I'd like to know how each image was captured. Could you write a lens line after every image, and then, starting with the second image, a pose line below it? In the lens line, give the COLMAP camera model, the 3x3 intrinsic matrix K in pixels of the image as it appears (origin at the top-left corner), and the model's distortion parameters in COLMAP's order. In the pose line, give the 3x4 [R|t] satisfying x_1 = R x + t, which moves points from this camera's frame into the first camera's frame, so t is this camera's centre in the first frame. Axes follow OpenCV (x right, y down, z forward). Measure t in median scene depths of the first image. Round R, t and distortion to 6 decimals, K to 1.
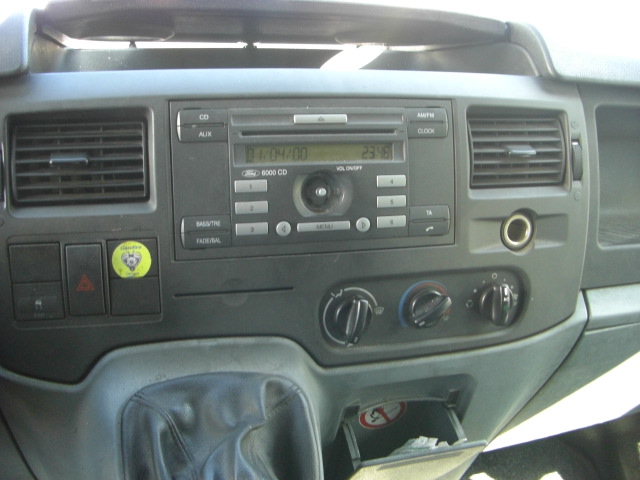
lens RADIAL K [[723.8, 0, 320.0], [0, 723.8, 240.0], [0, 0, 1]] dist [-0.208379, 0.223787]
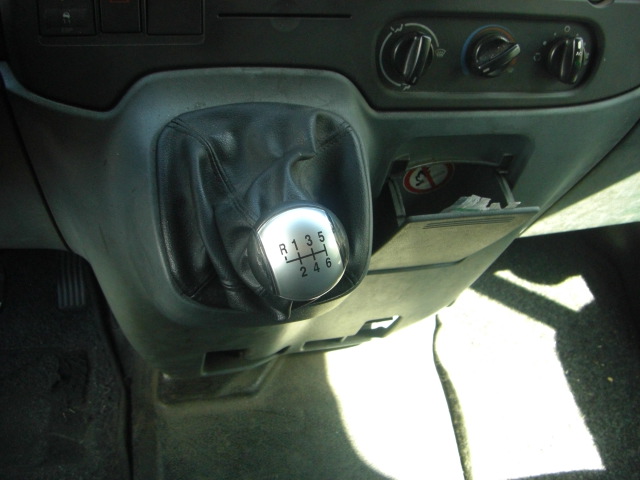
lens RADIAL K [[723.8, 0, 320.0], [0, 723.8, 240.0], [0, 0, 1]] dist [-0.208379, 0.223787]
pose [[0.998047, 0.061069, -0.013157, -0.044141], [-0.055773, 0.965937, 0.252696, 0.109946], [0.028140, -0.251469, 0.967456, 0.070762]]
